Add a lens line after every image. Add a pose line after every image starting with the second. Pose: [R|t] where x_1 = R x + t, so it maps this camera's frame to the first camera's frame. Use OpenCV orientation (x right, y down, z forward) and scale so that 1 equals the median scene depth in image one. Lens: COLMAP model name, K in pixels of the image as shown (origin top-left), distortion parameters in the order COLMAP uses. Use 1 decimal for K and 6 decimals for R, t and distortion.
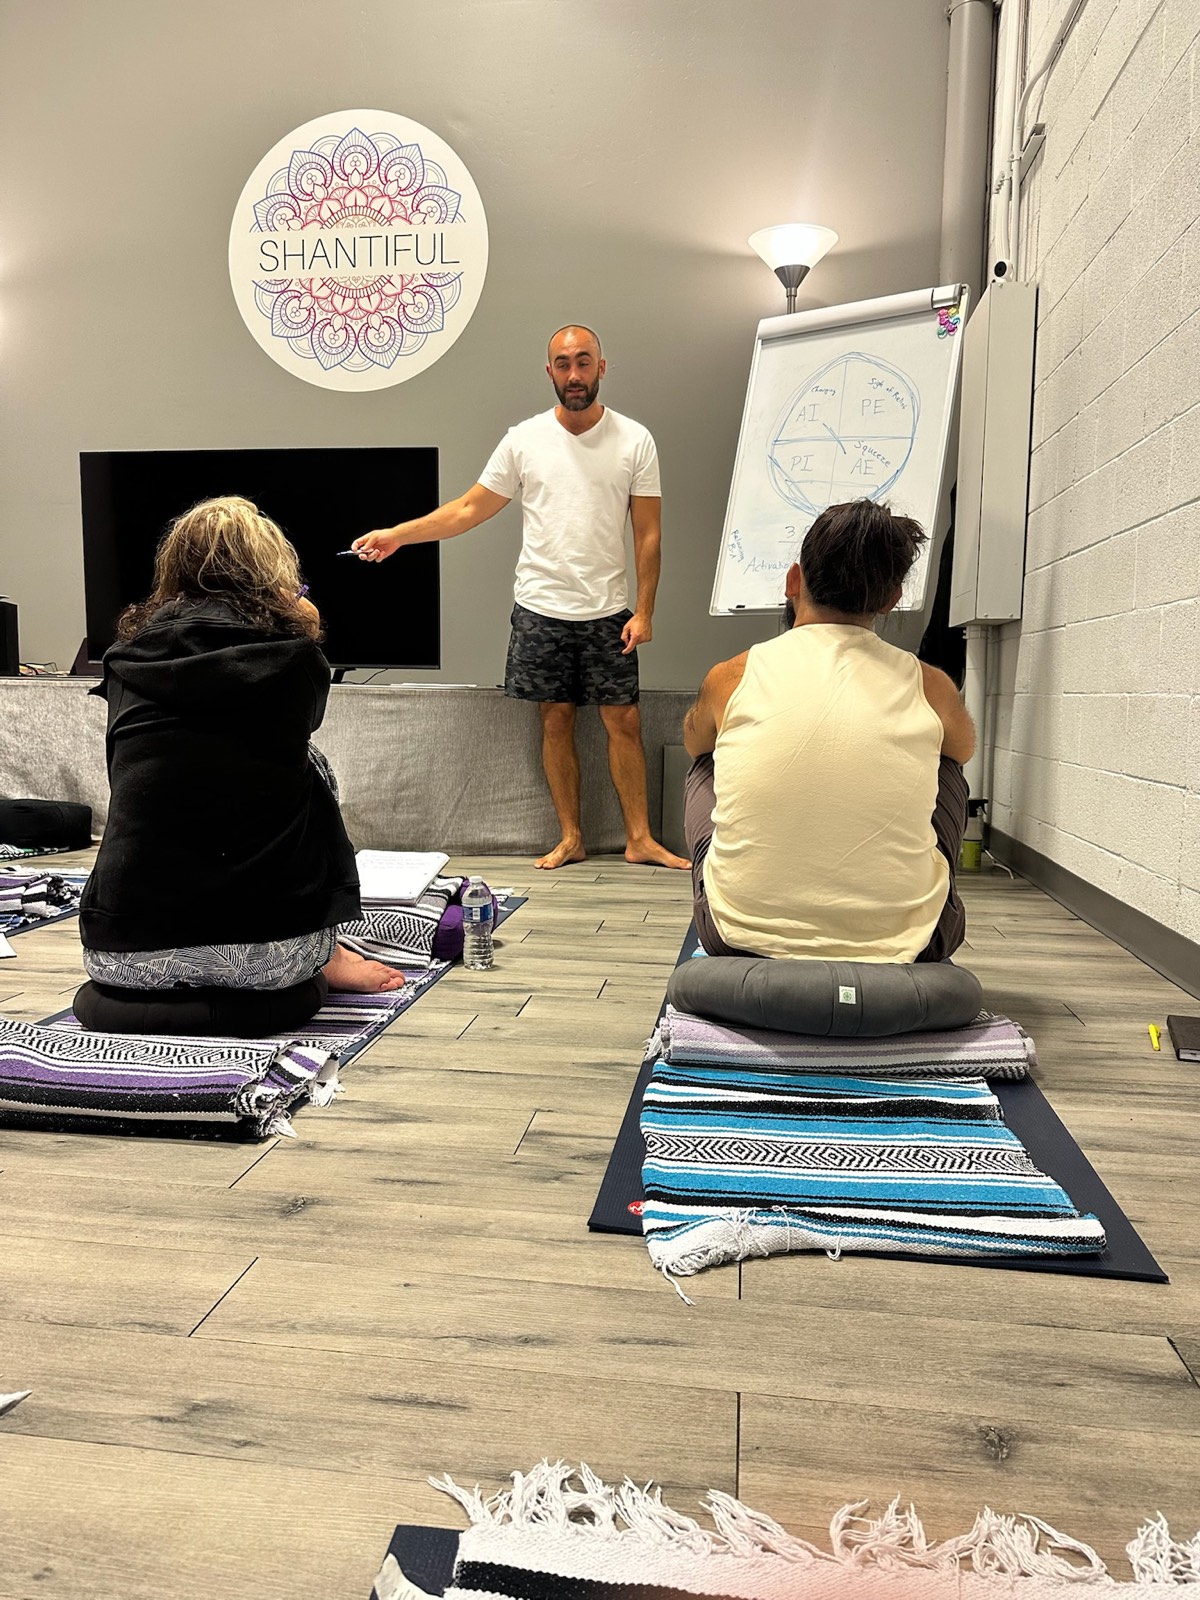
lens RADIAL K [[1117.6, 0, 597.6], [0, 1117.6, 809.2], [0, 0, 1]] dist [0.003992, -0.008064]
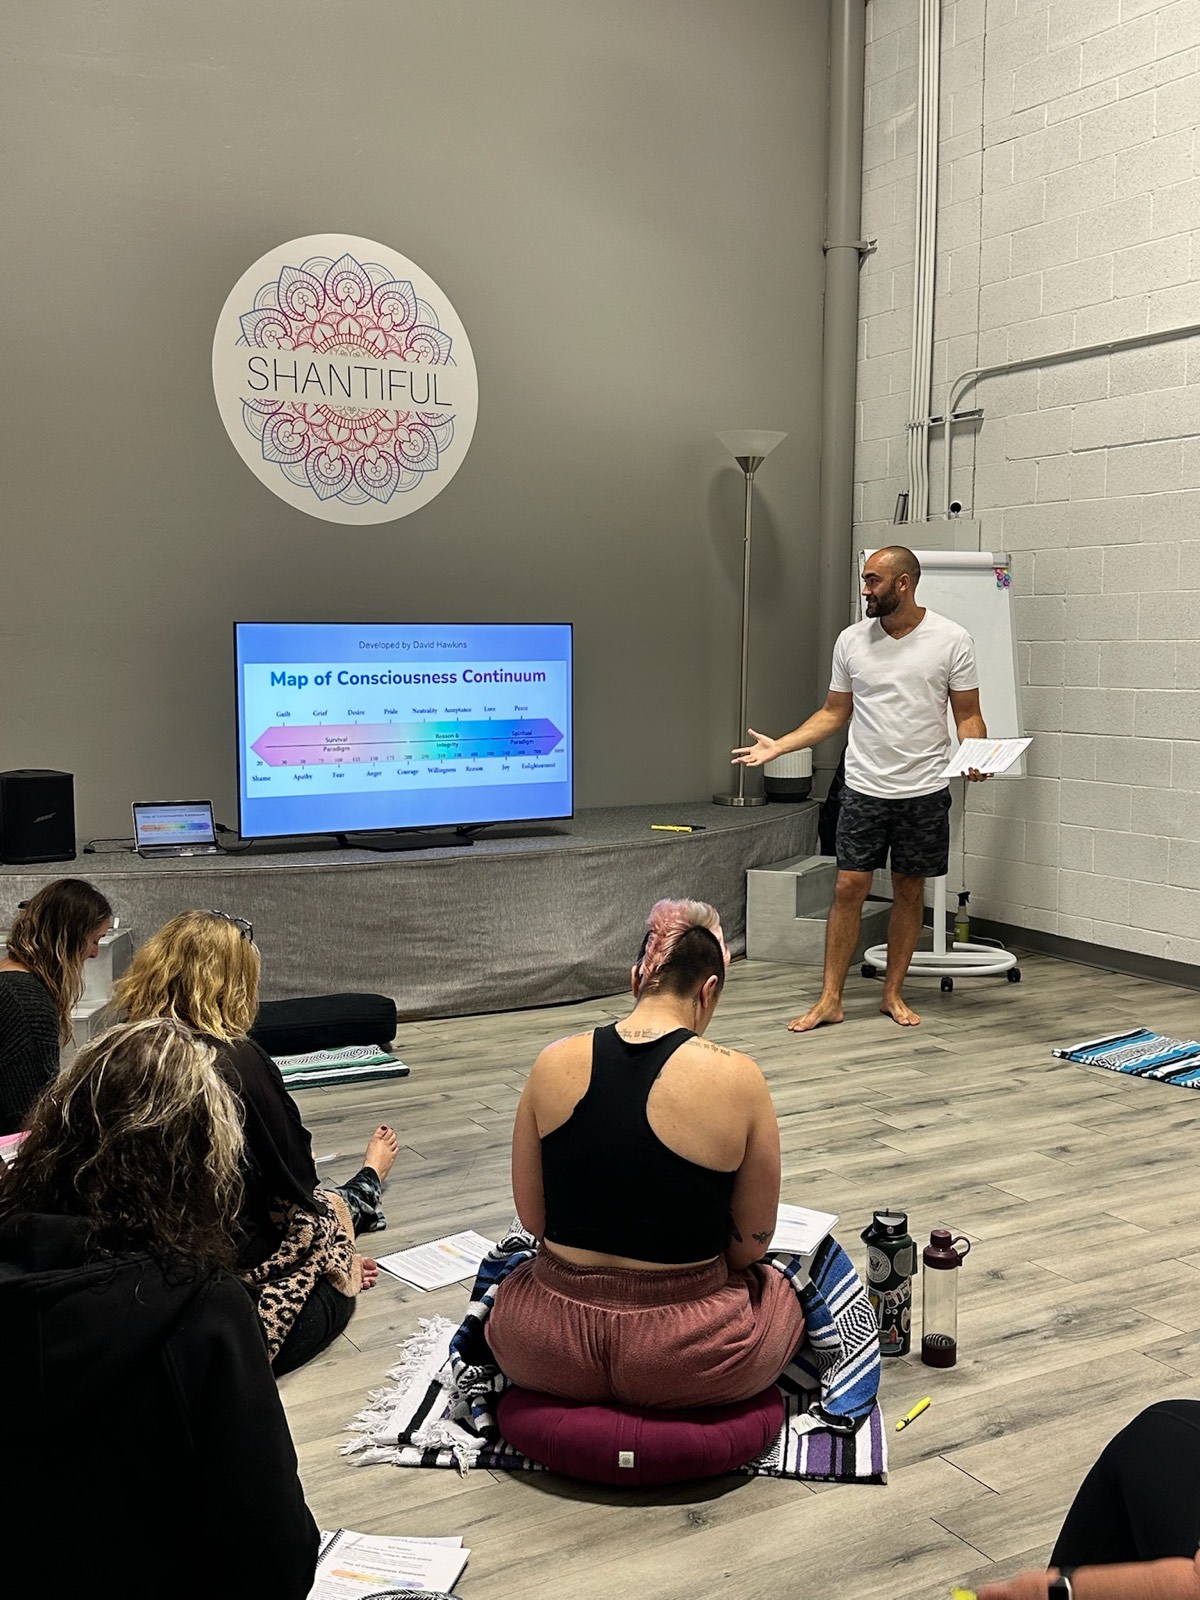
lens RADIAL K [[1686.2, 0, 601.5], [0, 1686.2, 789.5], [0, 0, 1]] dist [0.112490, 0.000000]
pose [[0.784504, -0.068106, 0.616372, -1.031503], [0.075753, 0.997032, 0.013750, -0.163032], [-0.615479, 0.035905, 0.787335, -0.285050]]
